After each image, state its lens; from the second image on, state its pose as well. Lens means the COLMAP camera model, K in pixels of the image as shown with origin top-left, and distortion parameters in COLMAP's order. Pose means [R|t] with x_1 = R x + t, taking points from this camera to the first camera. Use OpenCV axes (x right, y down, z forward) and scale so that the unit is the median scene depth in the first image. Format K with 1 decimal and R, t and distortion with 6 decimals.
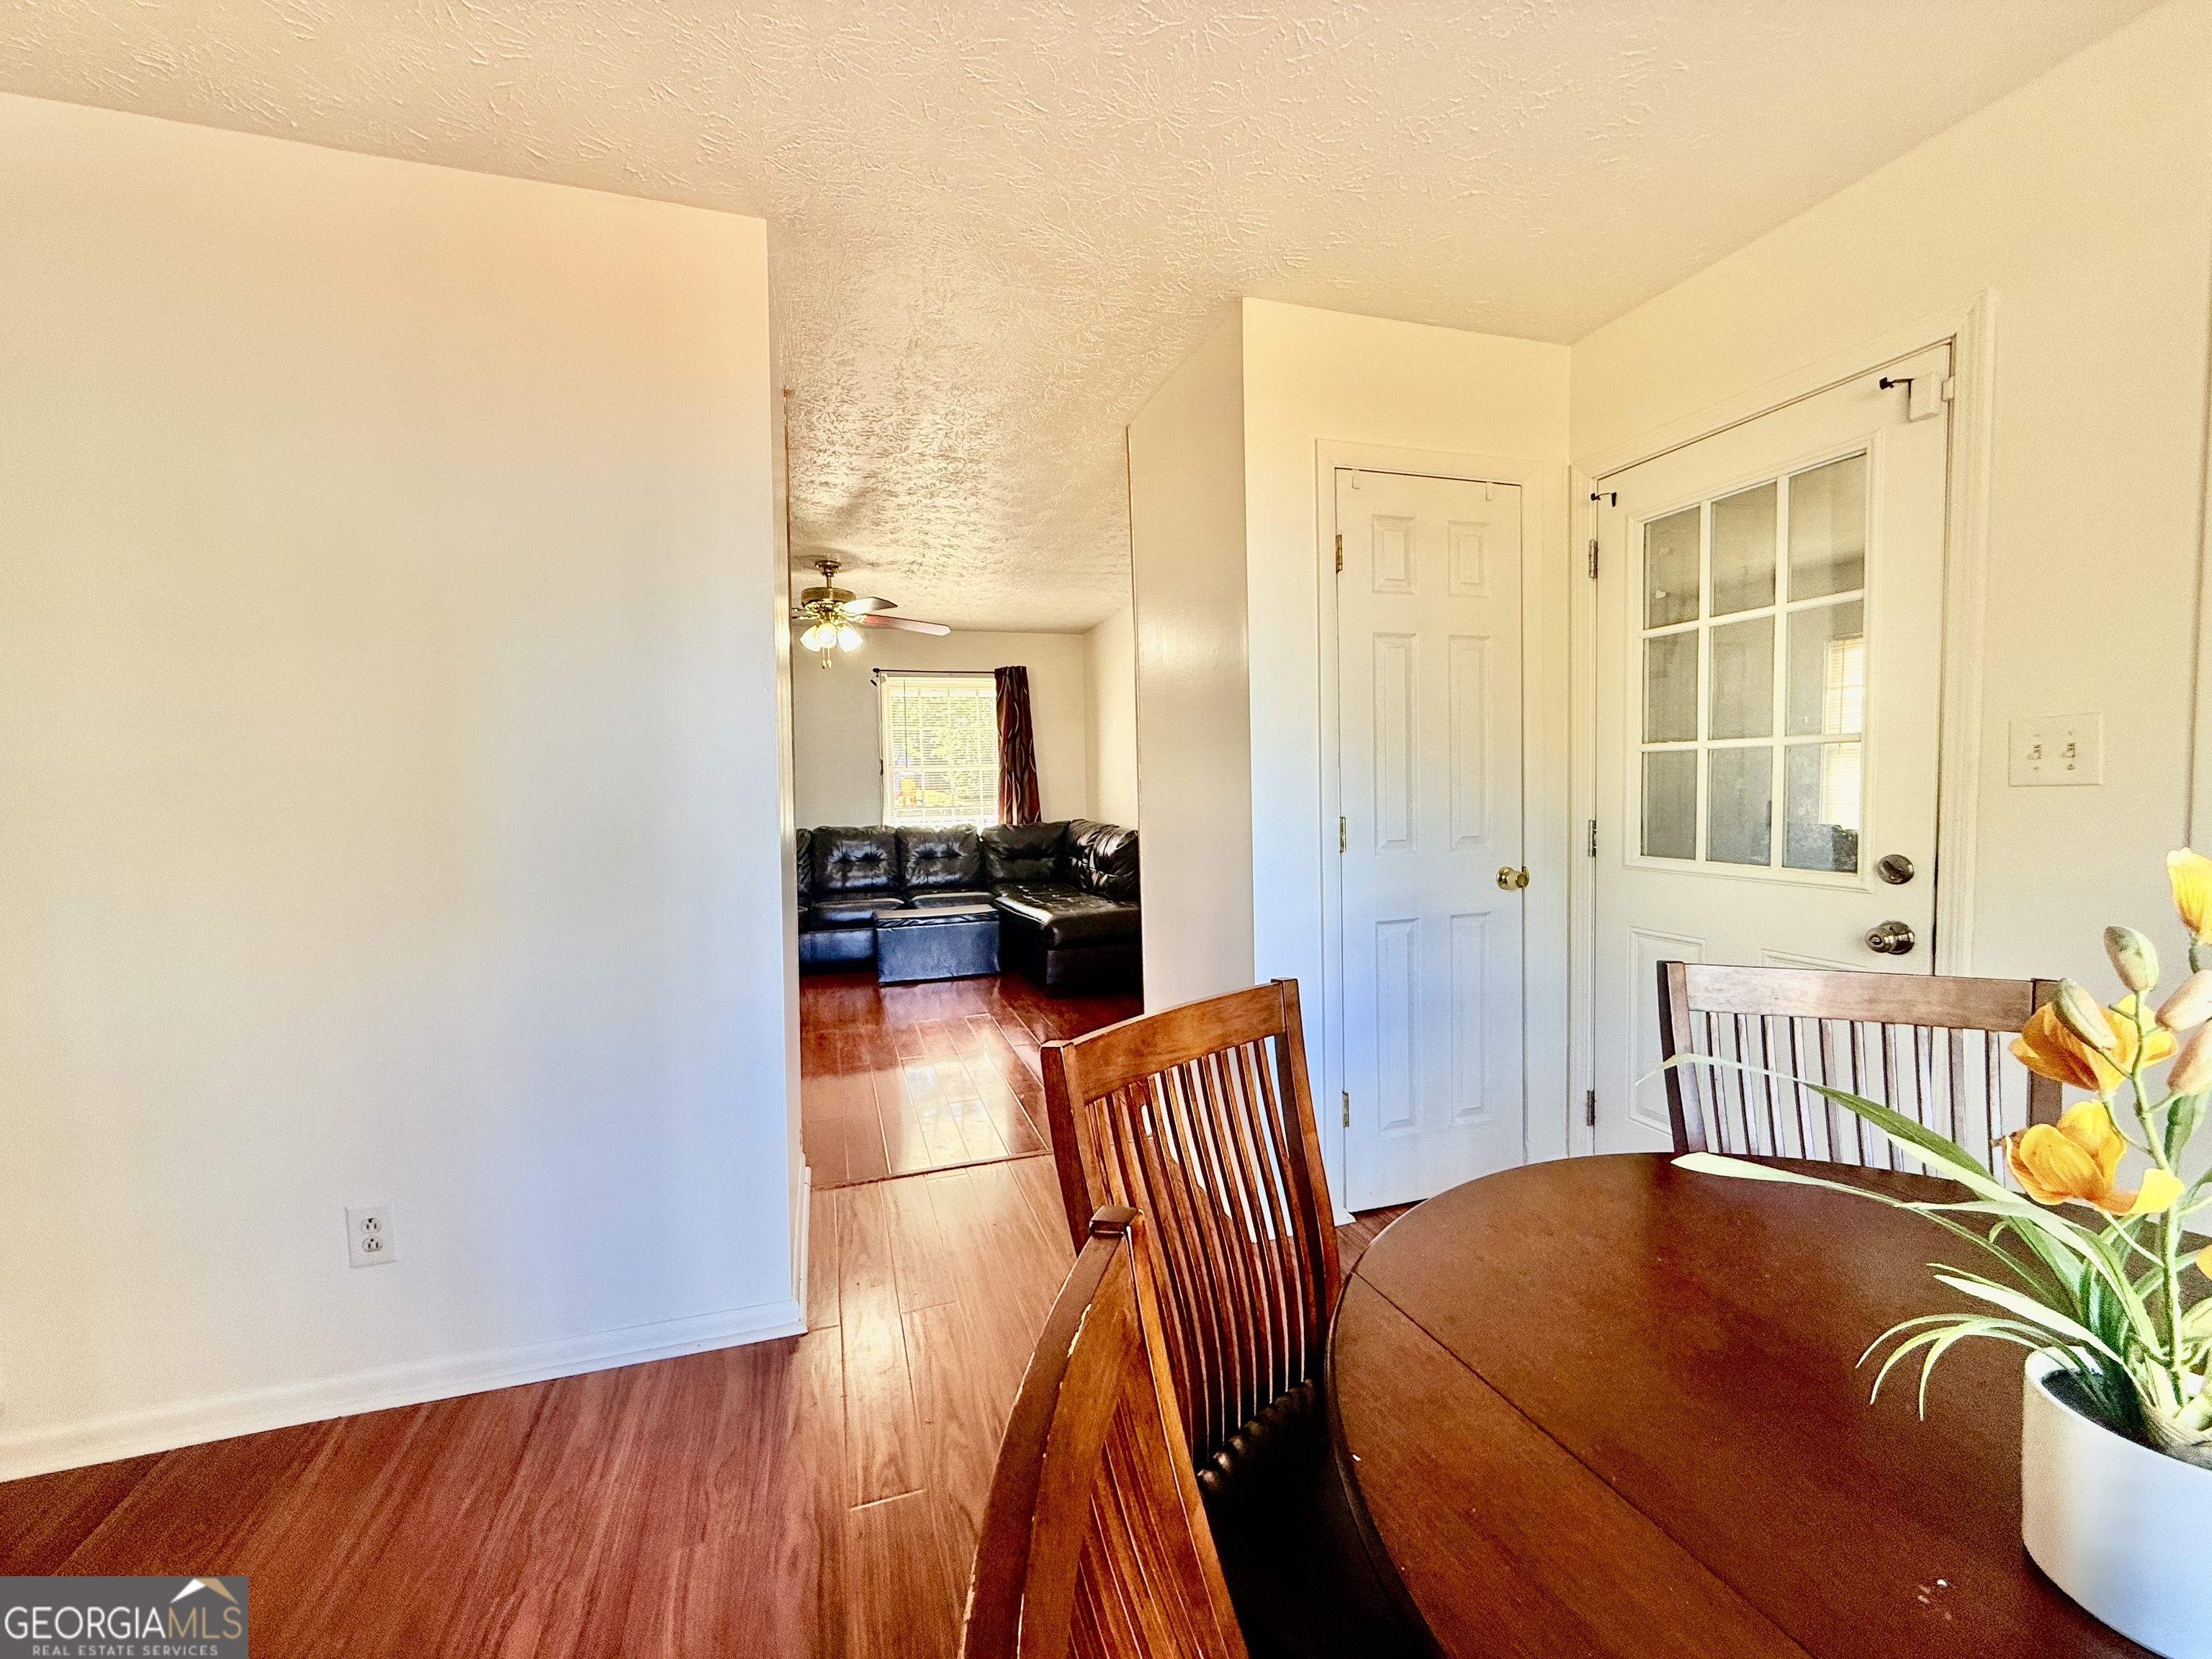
lens RADIAL K [[882.5, 0, 1101.9], [0, 882.5, 825.3], [0, 0, 1]] dist [-0.000917, 0.000598]
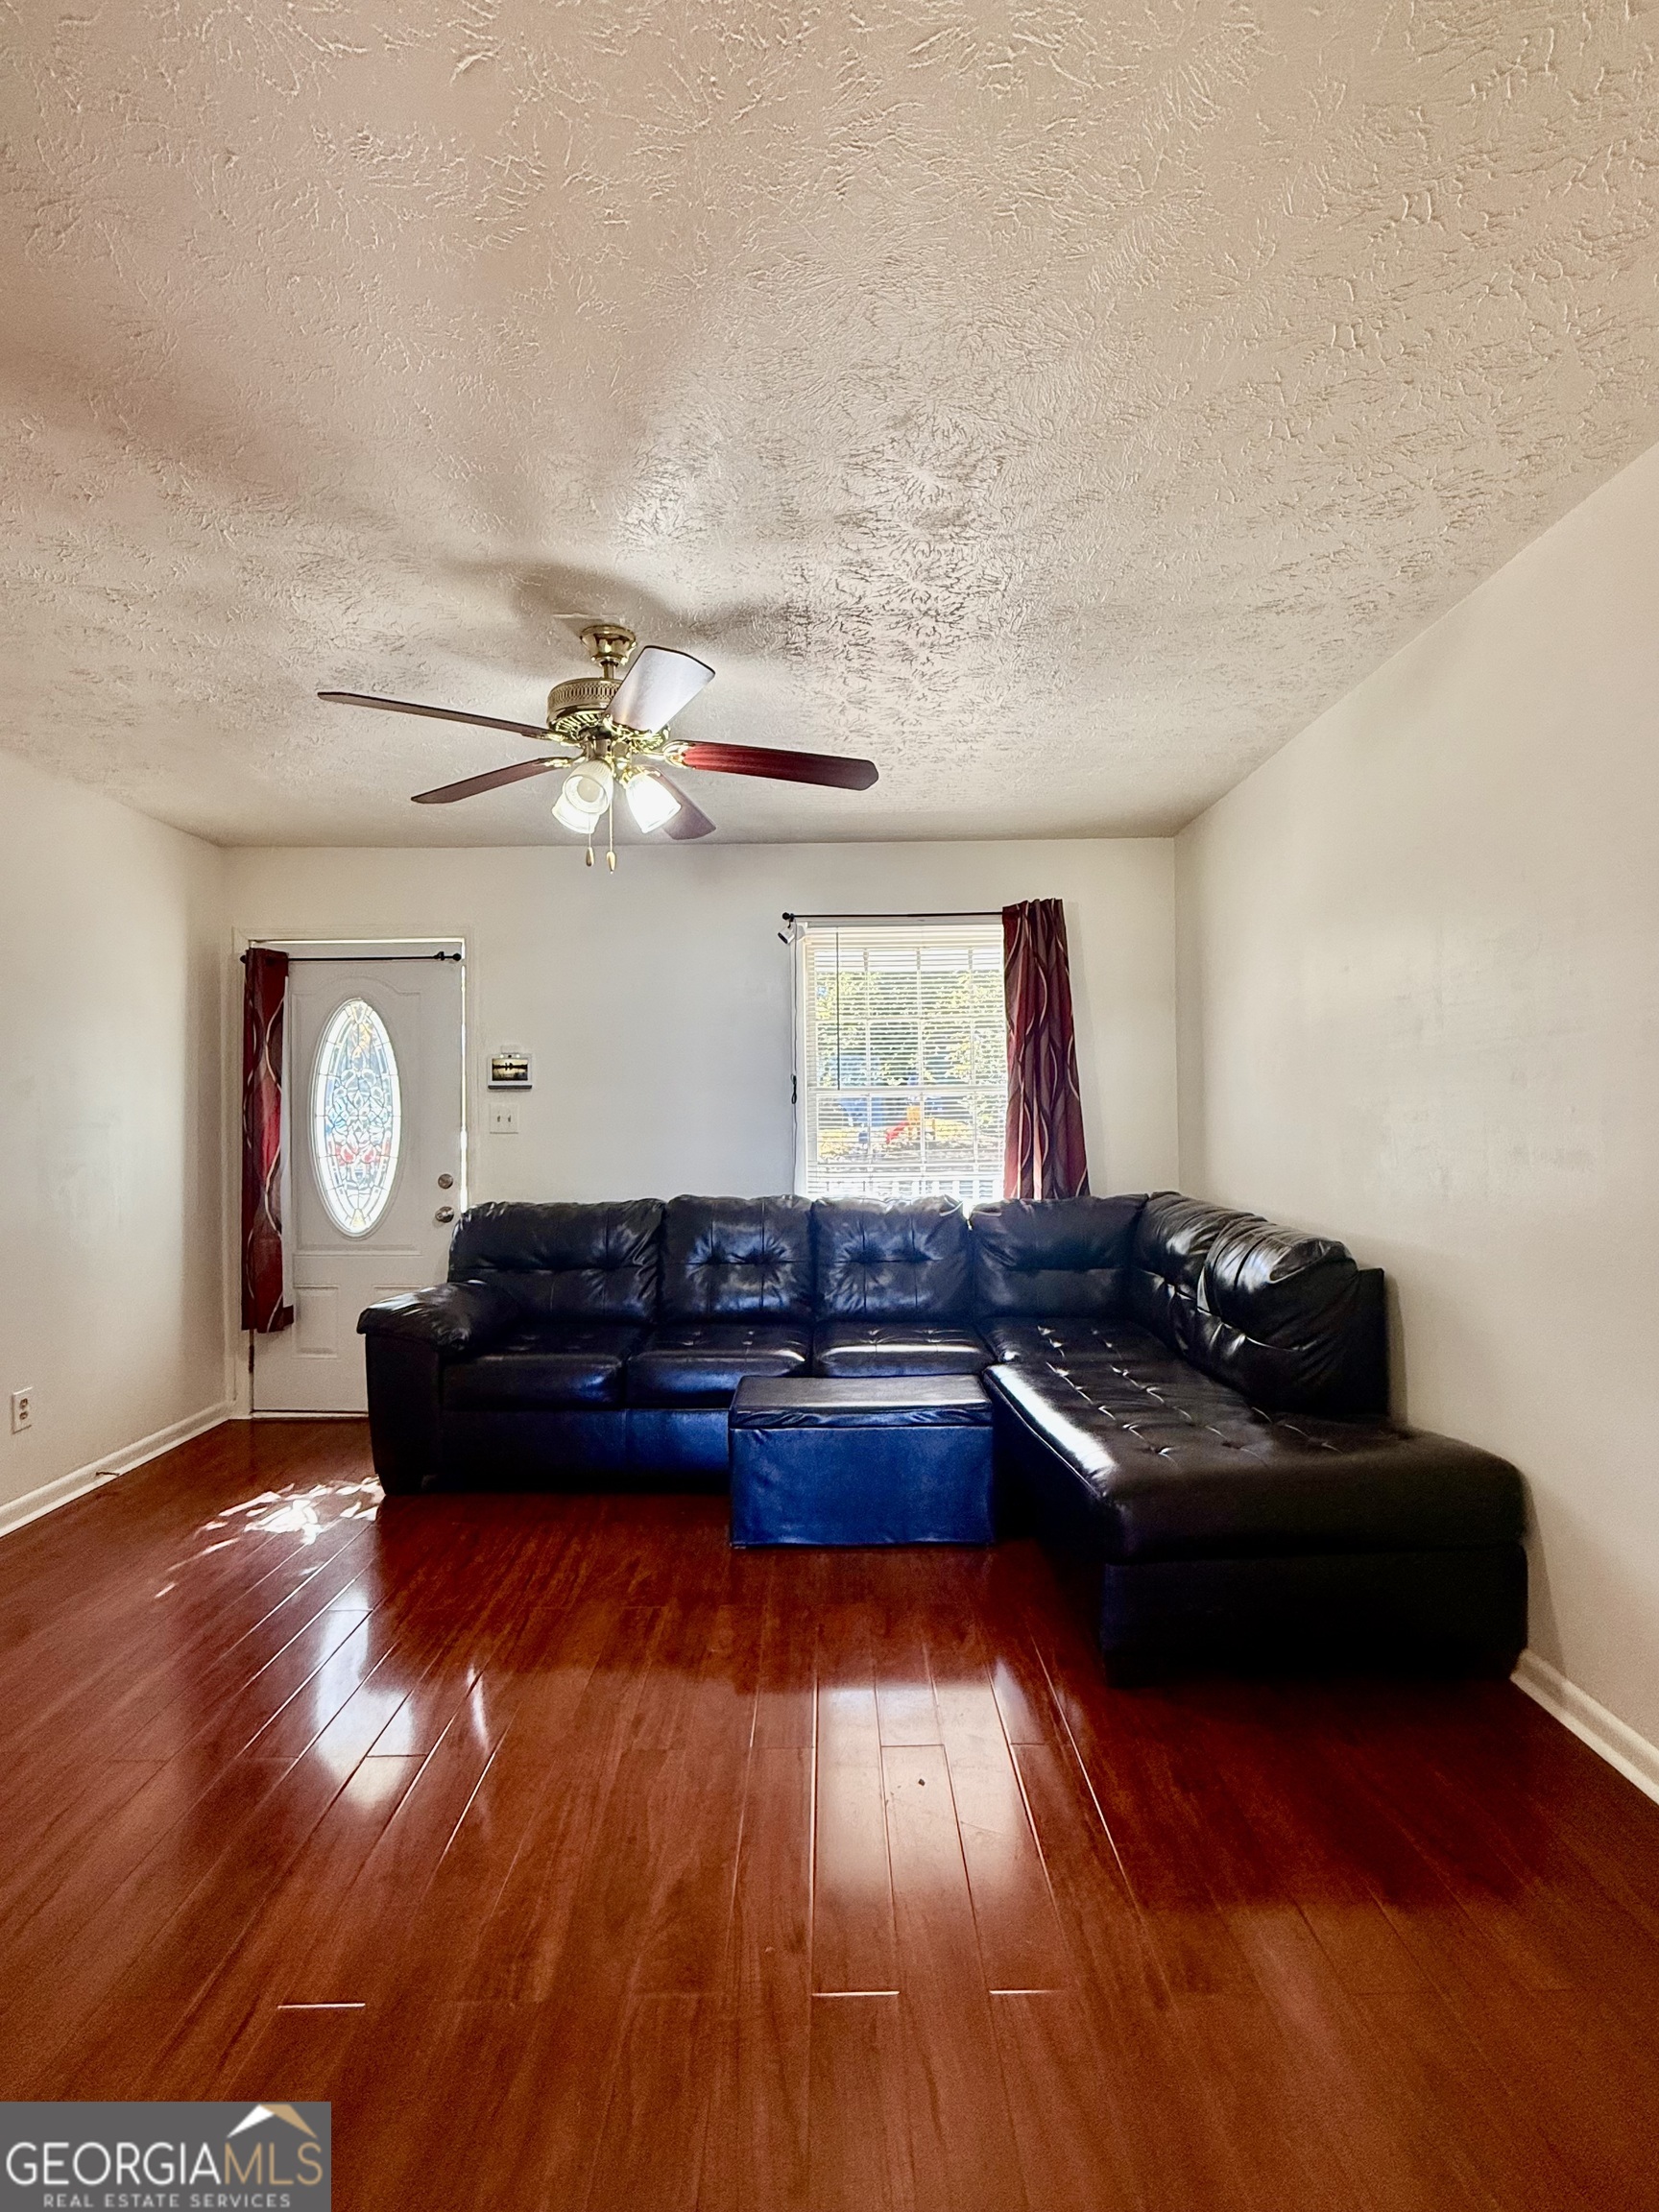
lens RADIAL K [[1073.7, 0, 816.8], [0, 1073.7, 1105.1], [0, 0, 1]] dist [-0.000219, 0.000056]
pose [[0.951082, 0.005326, -0.308891, -0.028191], [-0.021503, 0.998568, -0.048991, -0.023905], [0.308188, 0.053236, 0.949835, 0.377297]]
